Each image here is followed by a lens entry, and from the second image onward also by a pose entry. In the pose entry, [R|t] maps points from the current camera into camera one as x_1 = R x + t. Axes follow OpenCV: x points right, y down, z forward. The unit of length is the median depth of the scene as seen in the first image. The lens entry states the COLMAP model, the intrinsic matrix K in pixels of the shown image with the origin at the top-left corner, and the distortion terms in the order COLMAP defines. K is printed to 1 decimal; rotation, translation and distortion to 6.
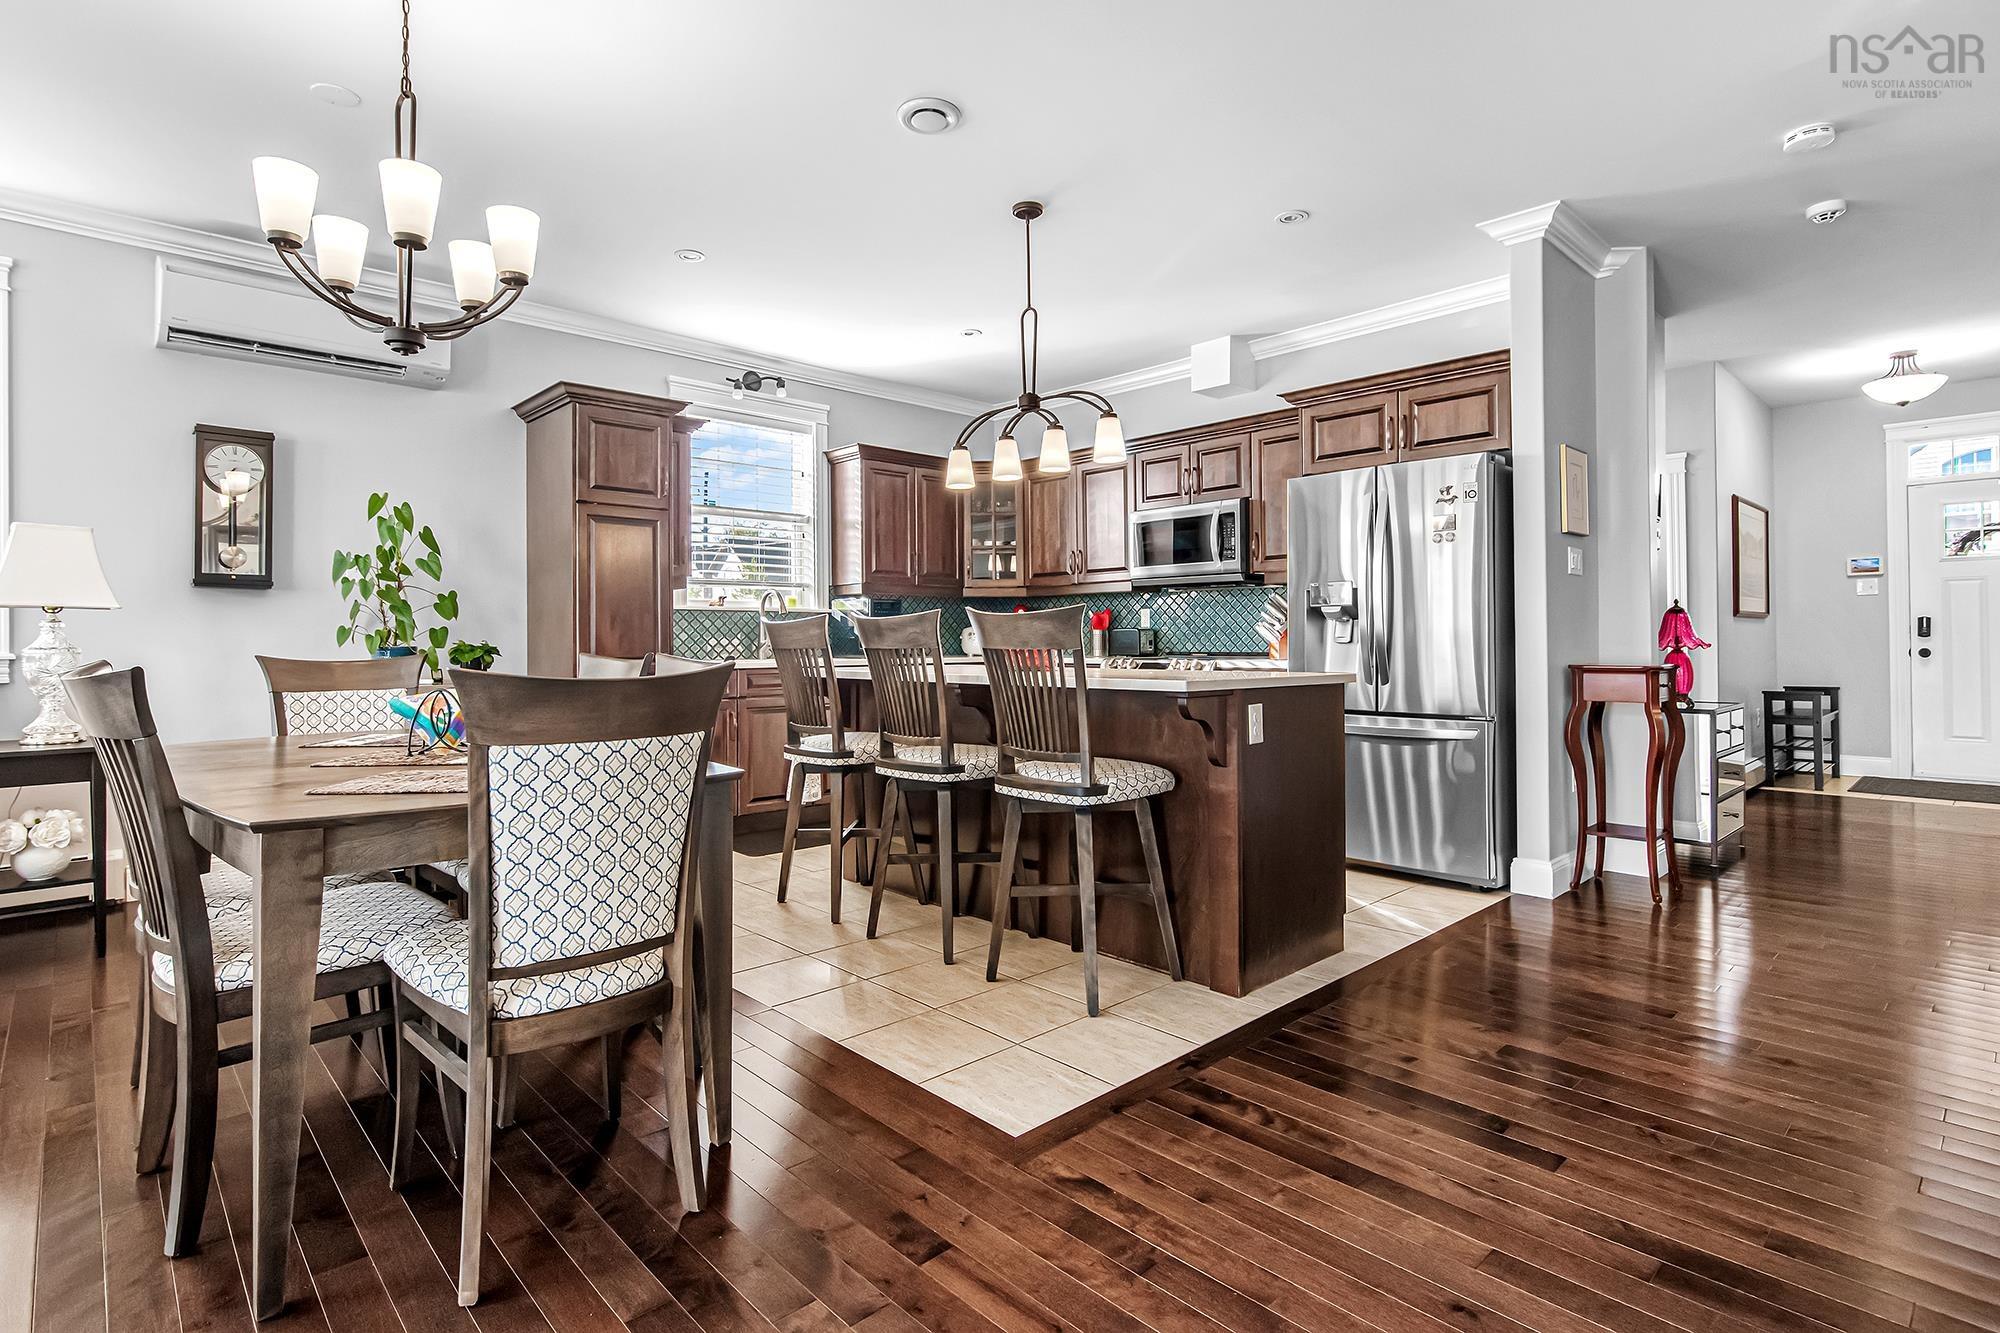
lens RADIAL K [[985.5, 0, 1000.0], [0, 985.5, 666.5], [0, 0, 1]] dist [0.002750, 0.001075]
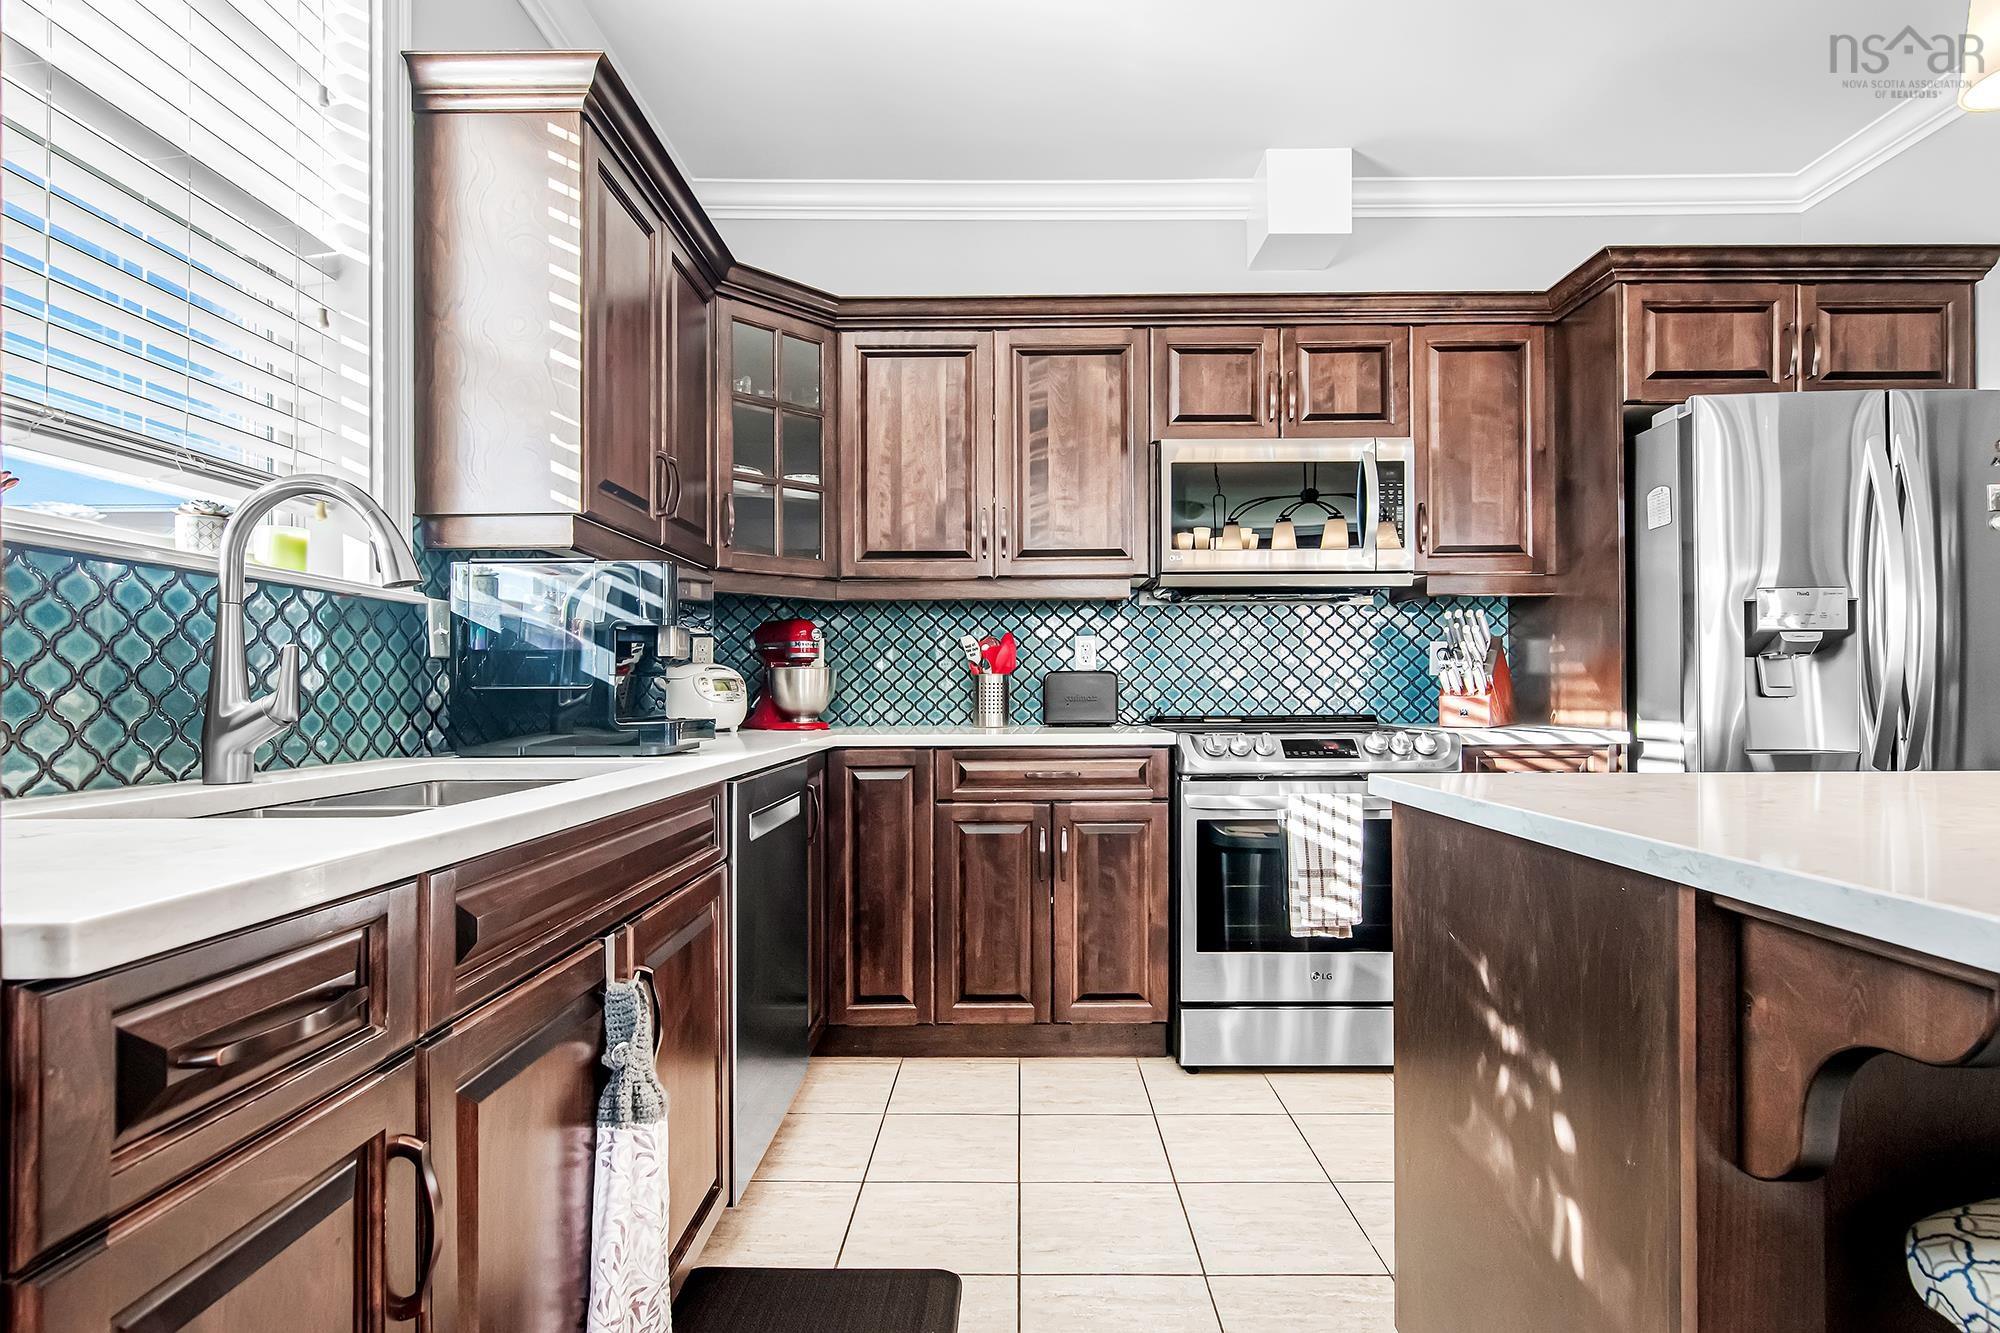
lens RADIAL K [[976.2, 0, 1023.6], [0, 976.2, 688.0], [0, 0, 1]] dist [-0.003738, -0.000079]
pose [[0.689215, 0.000395, 0.724557, -0.351973], [0.024053, 0.999436, -0.023424, -0.025221], [-0.724158, 0.033572, 0.688817, 0.906804]]
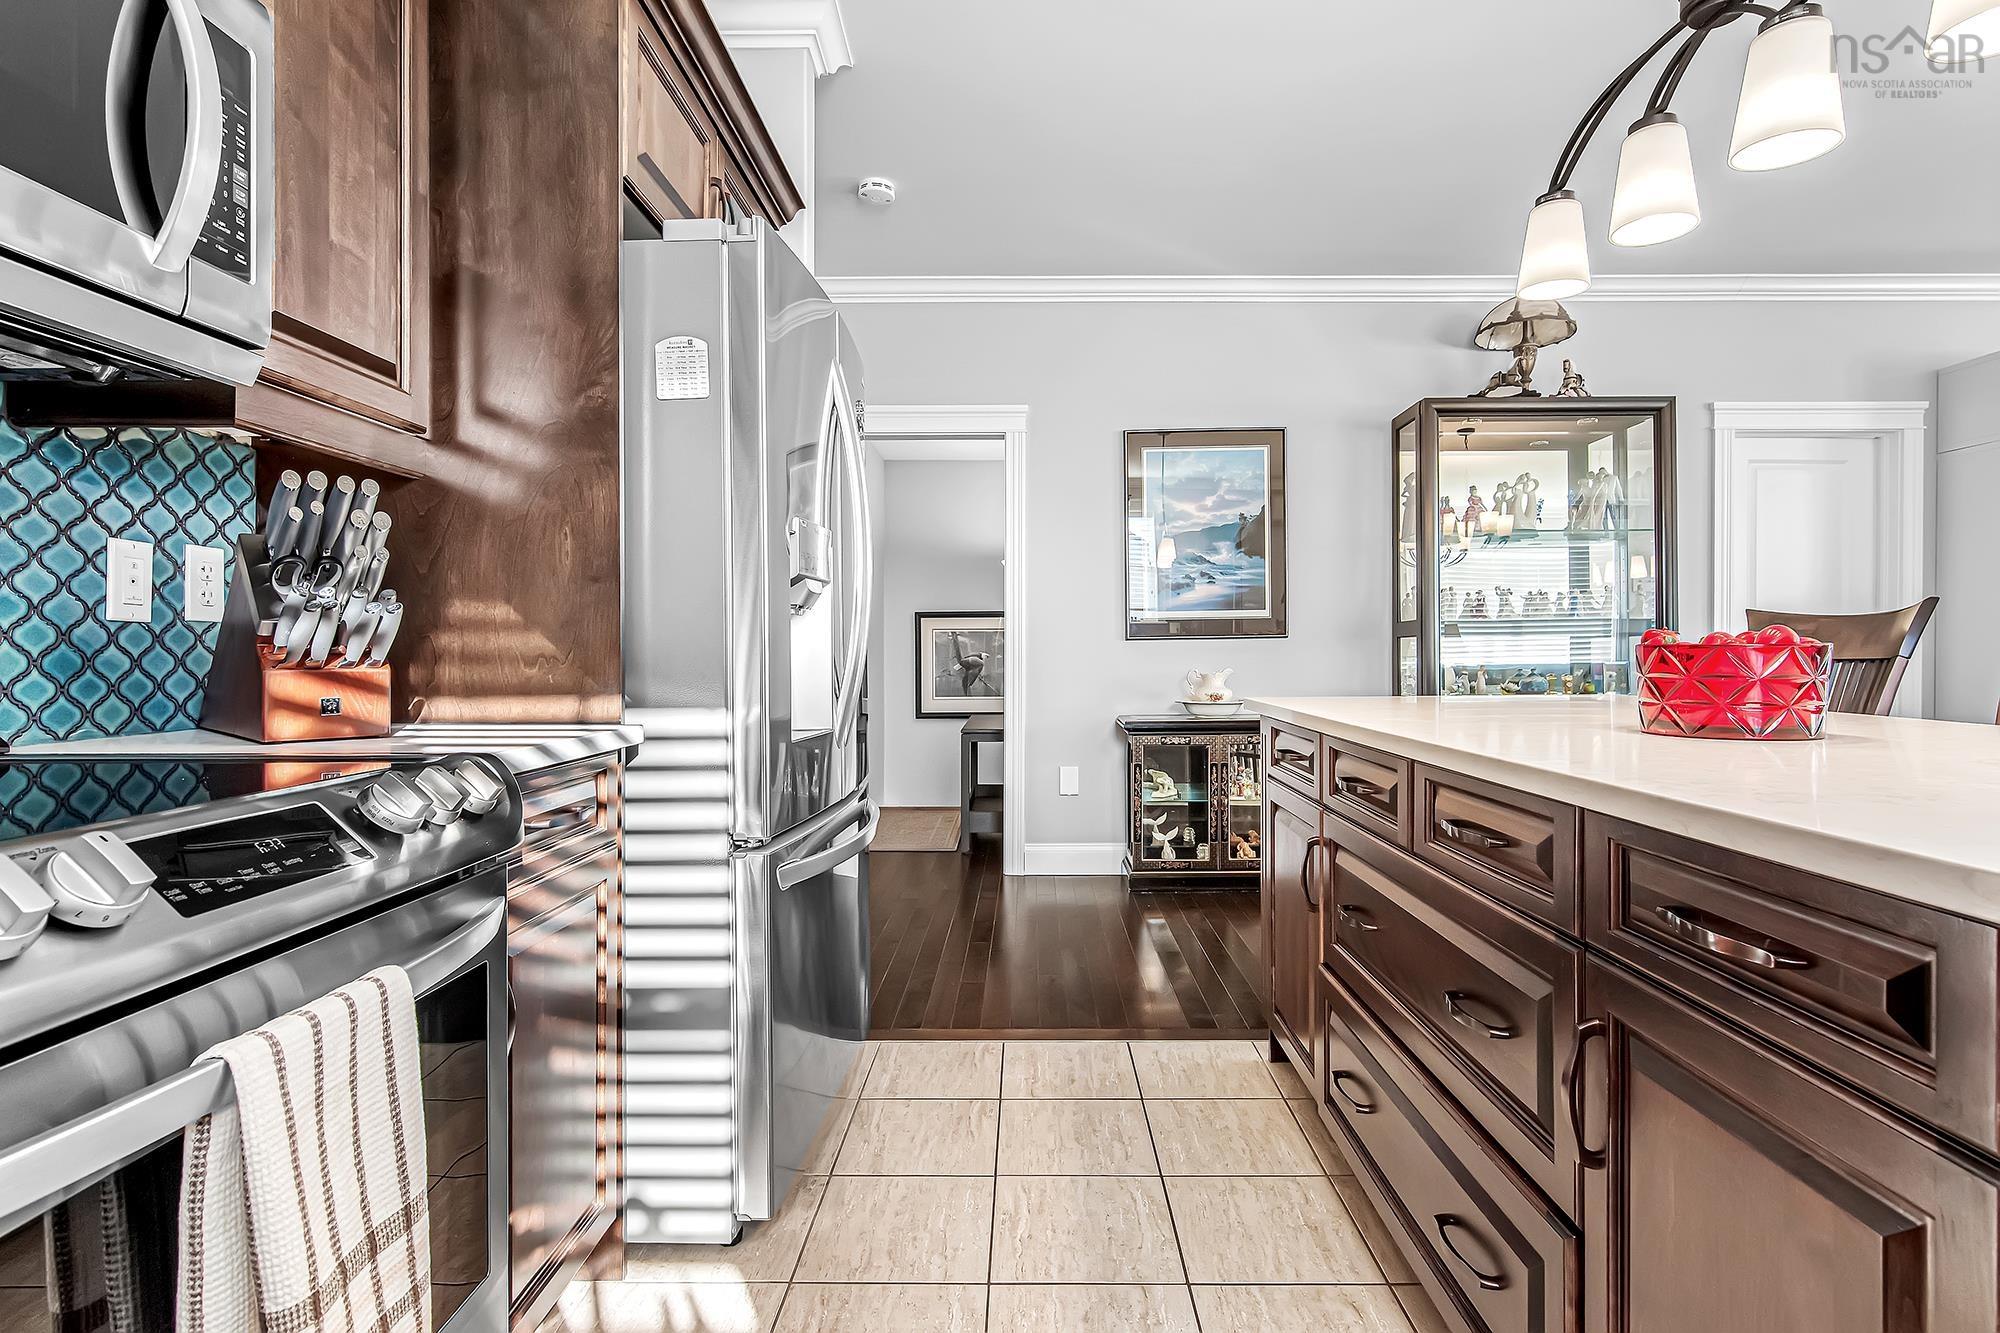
lens RADIAL K [[985.5, 0, 1000.0], [0, 985.5, 666.5], [0, 0, 1]] dist [0.002750, 0.001075]
pose [[-0.718012, -0.009063, 0.695972, -0.027490], [0.022229, 0.999107, 0.035944, -0.034816], [-0.695676, 0.041279, -0.717169, 1.212307]]
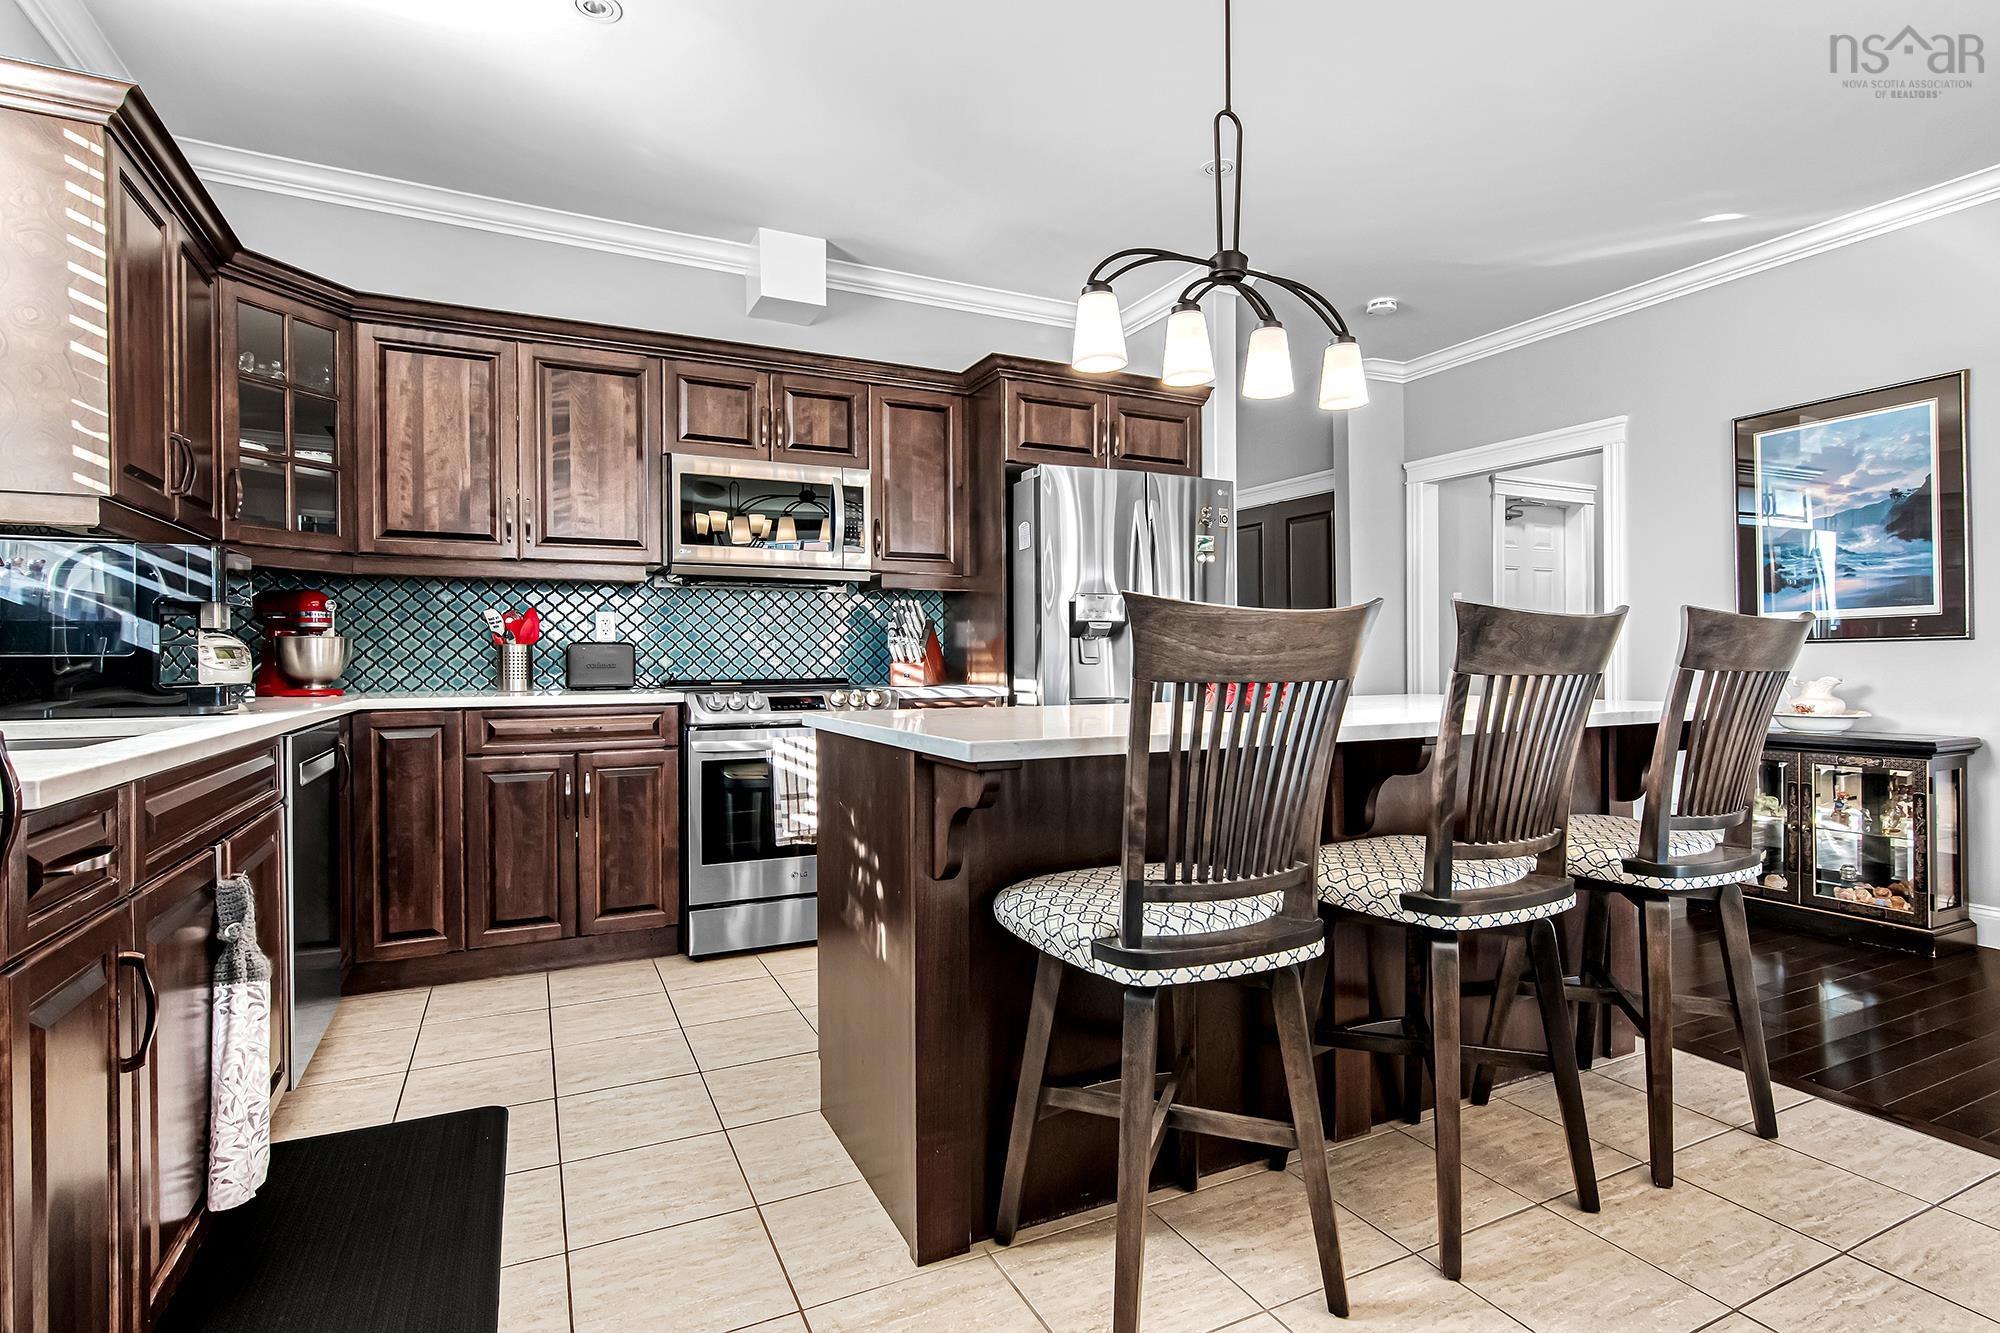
lens RADIAL K [[957.7, 0, 1001.8], [0, 957.7, 675.8], [0, 0, 1]] dist [-0.001750, 0.000160]
pose [[0.297703, -0.016804, 0.954511, -0.480405], [0.029503, 0.999529, 0.008395, -0.021650], [-0.954203, 0.025662, 0.298059, 0.802211]]
